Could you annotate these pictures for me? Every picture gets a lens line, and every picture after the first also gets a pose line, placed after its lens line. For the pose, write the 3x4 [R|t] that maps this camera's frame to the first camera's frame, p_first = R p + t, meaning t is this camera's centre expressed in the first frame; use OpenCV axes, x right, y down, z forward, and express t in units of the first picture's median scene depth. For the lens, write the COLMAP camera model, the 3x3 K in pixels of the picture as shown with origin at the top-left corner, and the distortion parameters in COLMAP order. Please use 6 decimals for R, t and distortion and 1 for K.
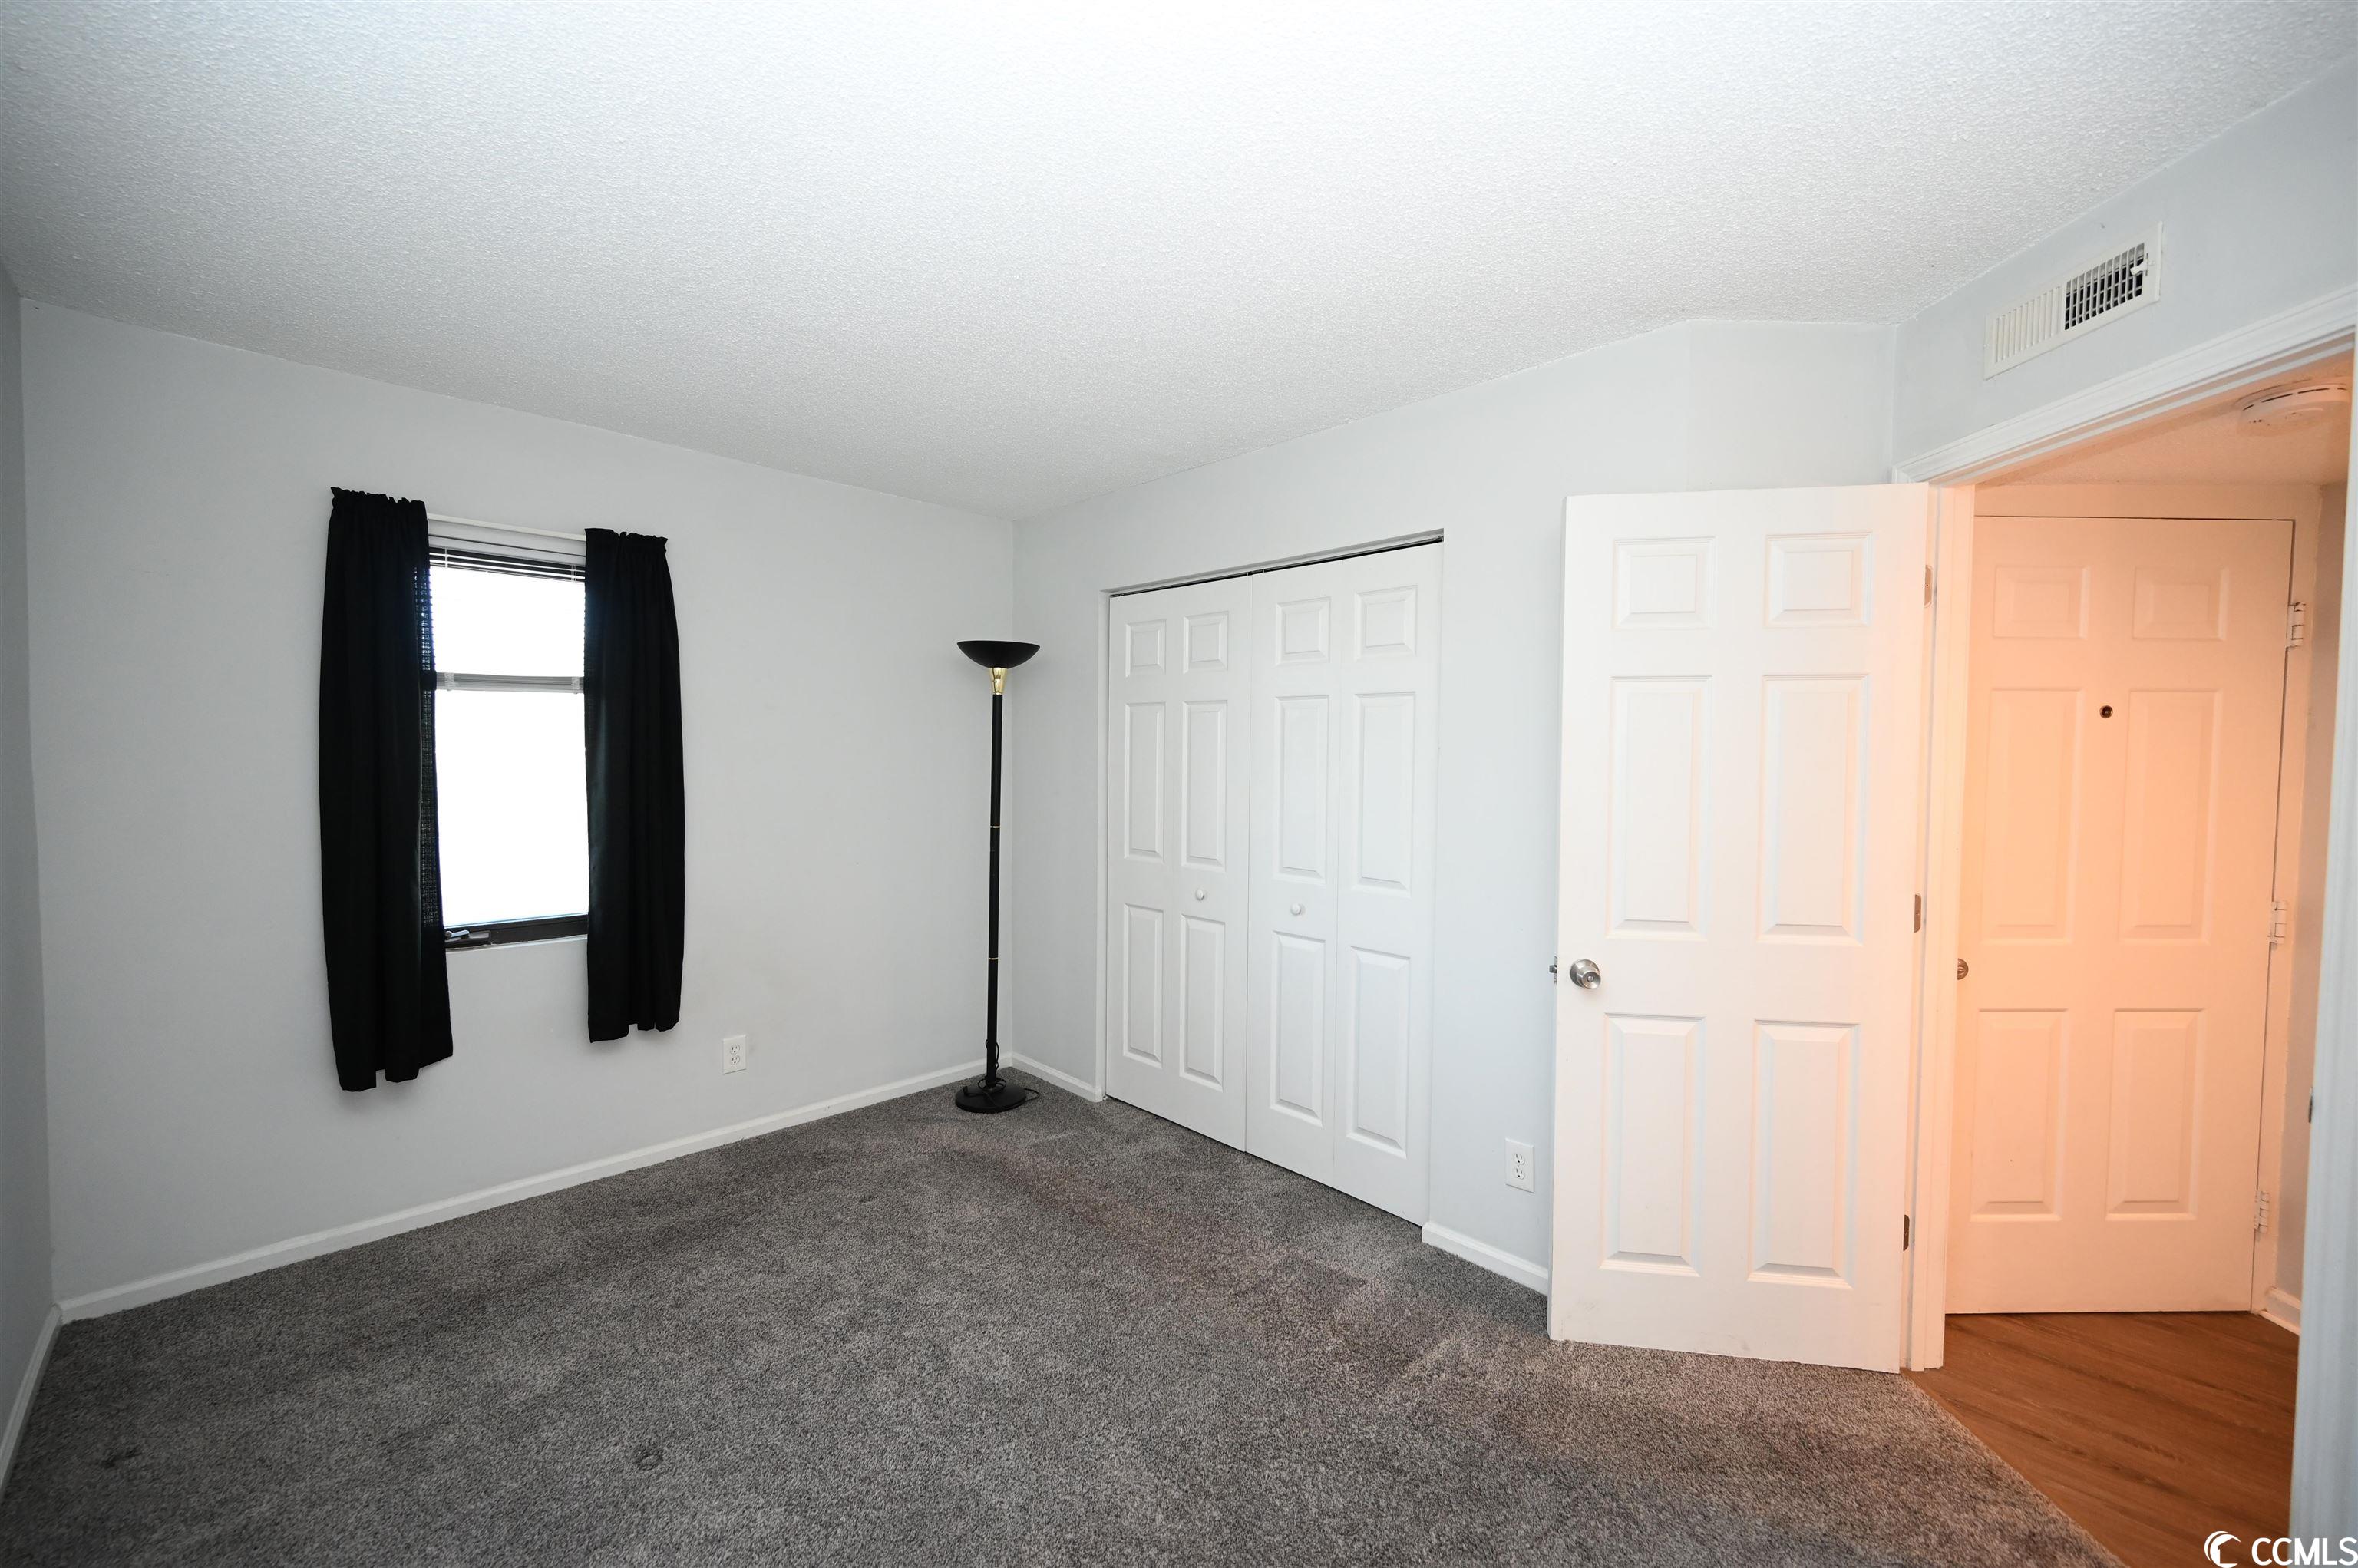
lens RADIAL K [[930.2, 0, 1186.0], [0, 930.2, 783.5], [0, 0, 1]] dist [0.000833, -0.000230]
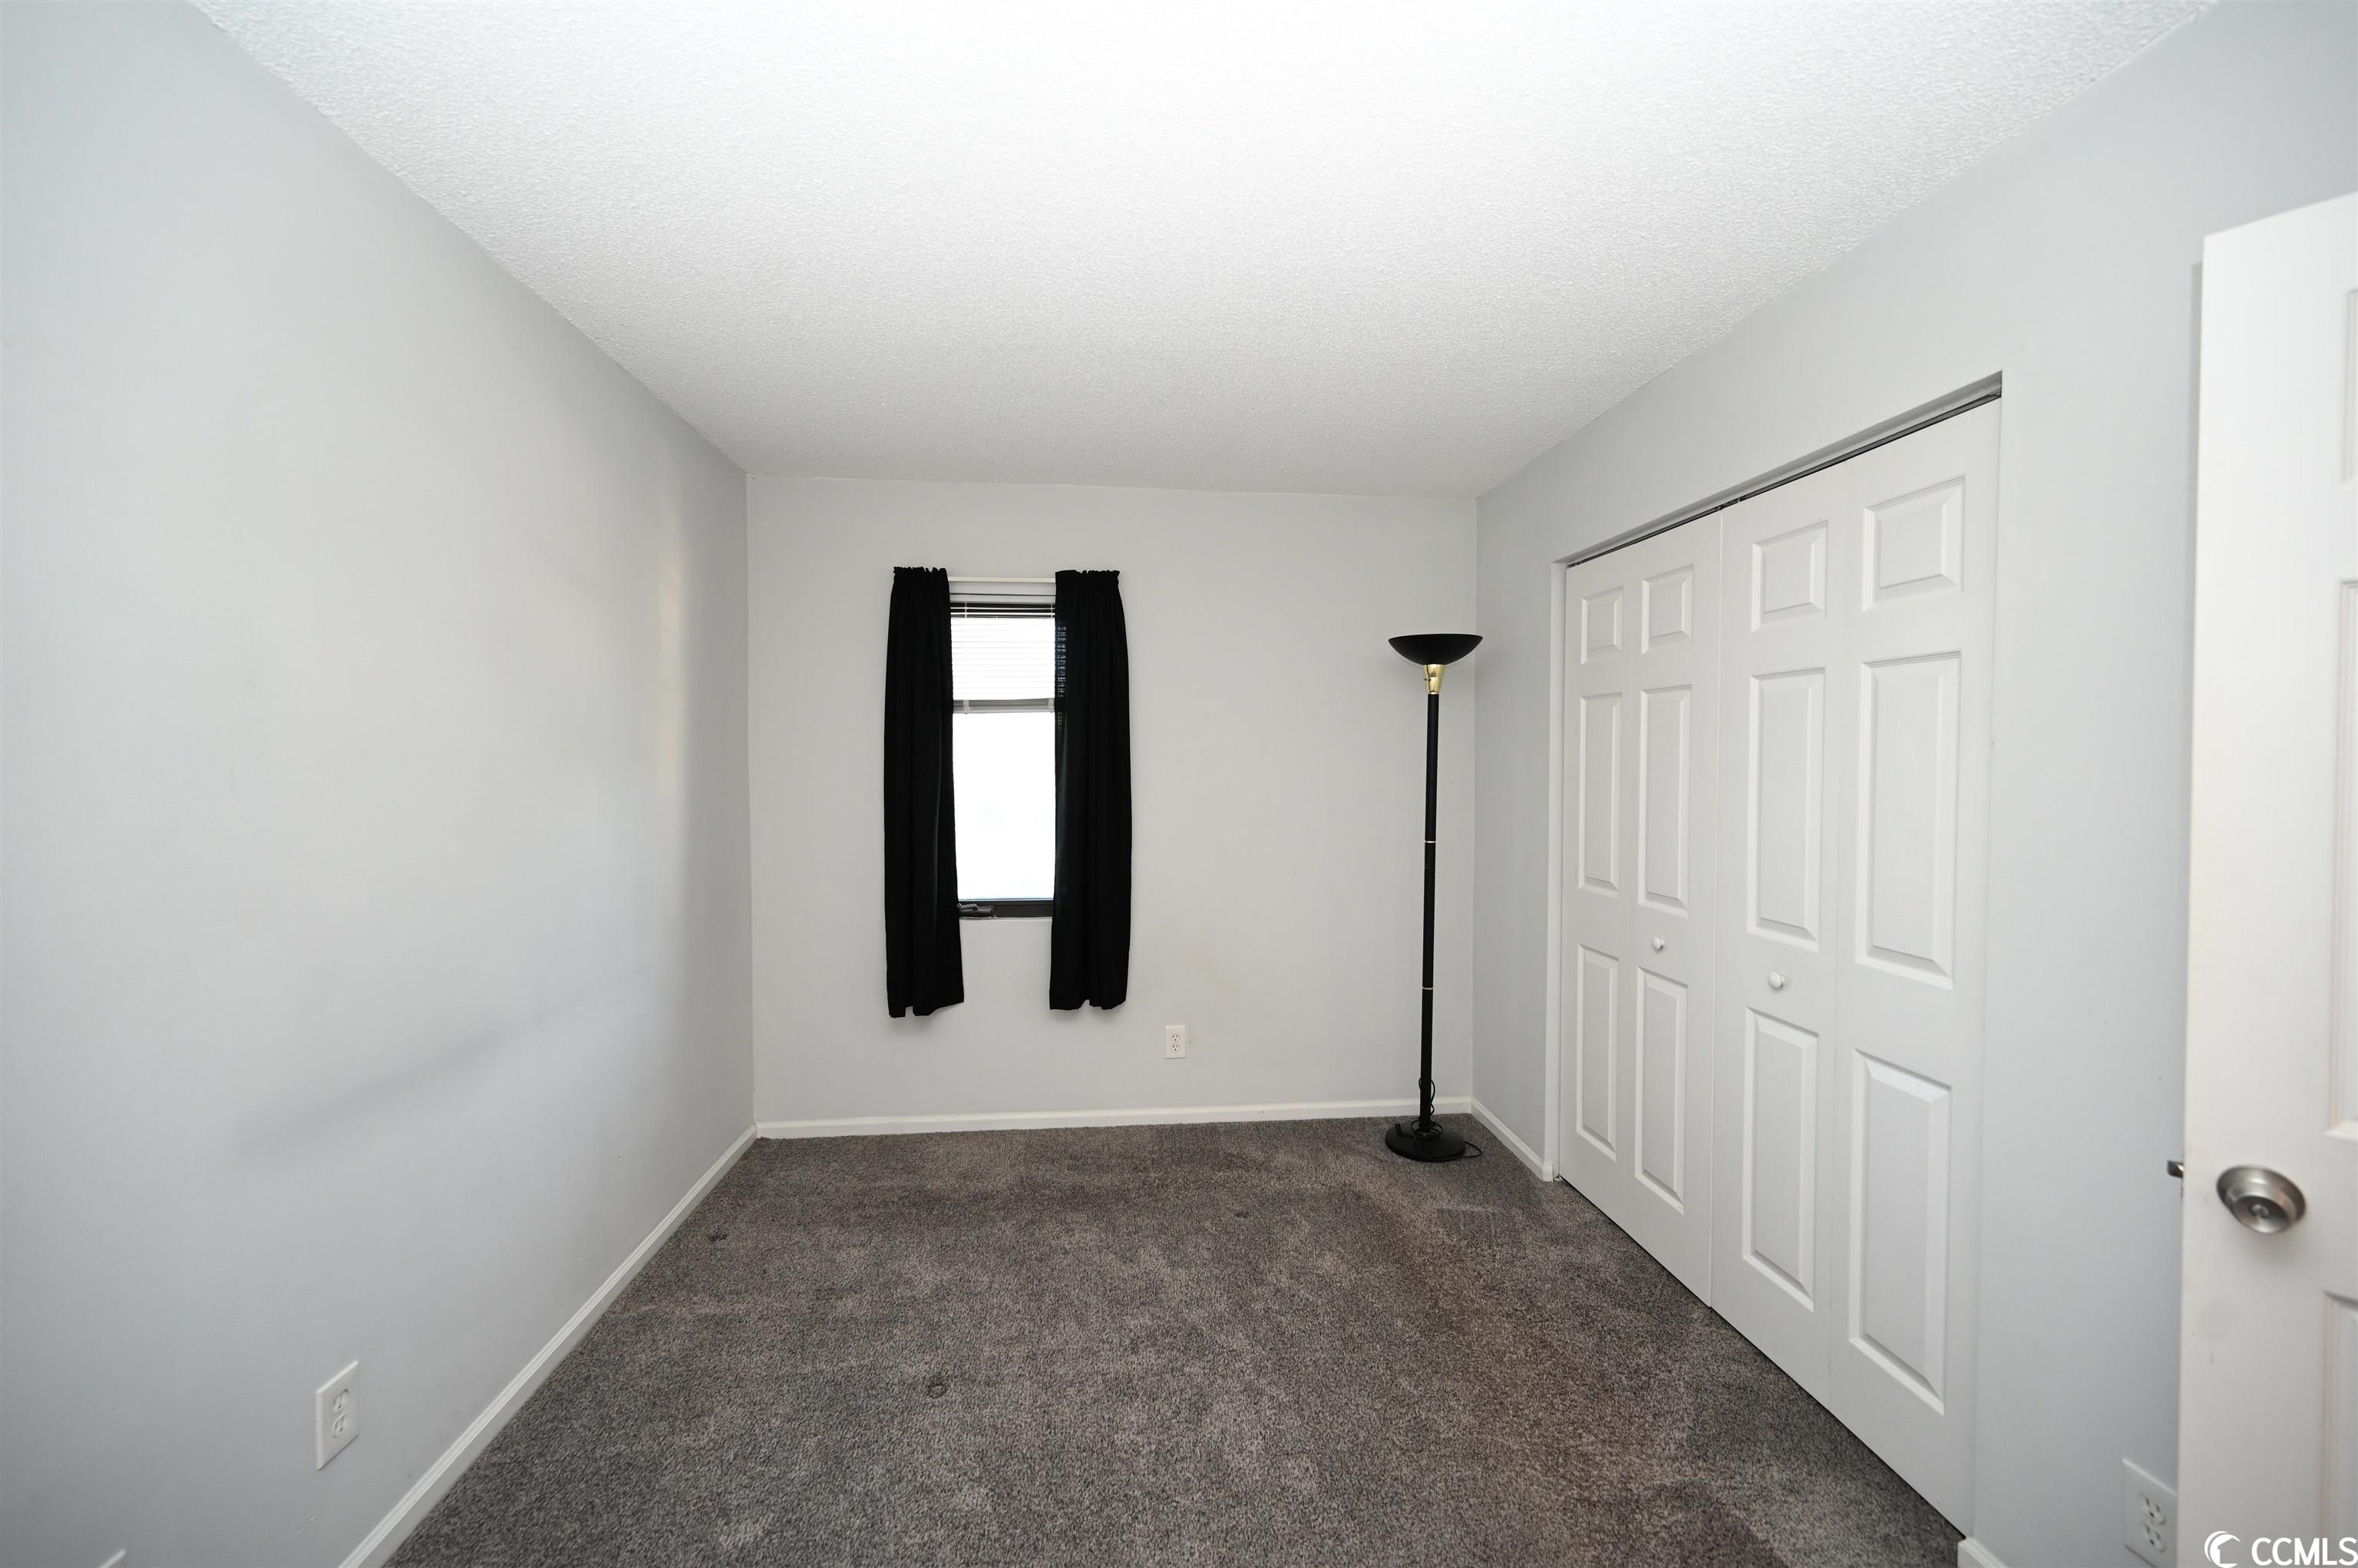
lens RADIAL K [[930.2, 0, 1186.0], [0, 930.2, 783.5], [0, 0, 1]] dist [0.000833, -0.000230]
pose [[0.770538, 0.007284, -0.637352, 0.232897], [-0.013046, 0.999905, -0.004345, -0.003298], [0.637260, 0.011662, 0.770561, 0.199593]]
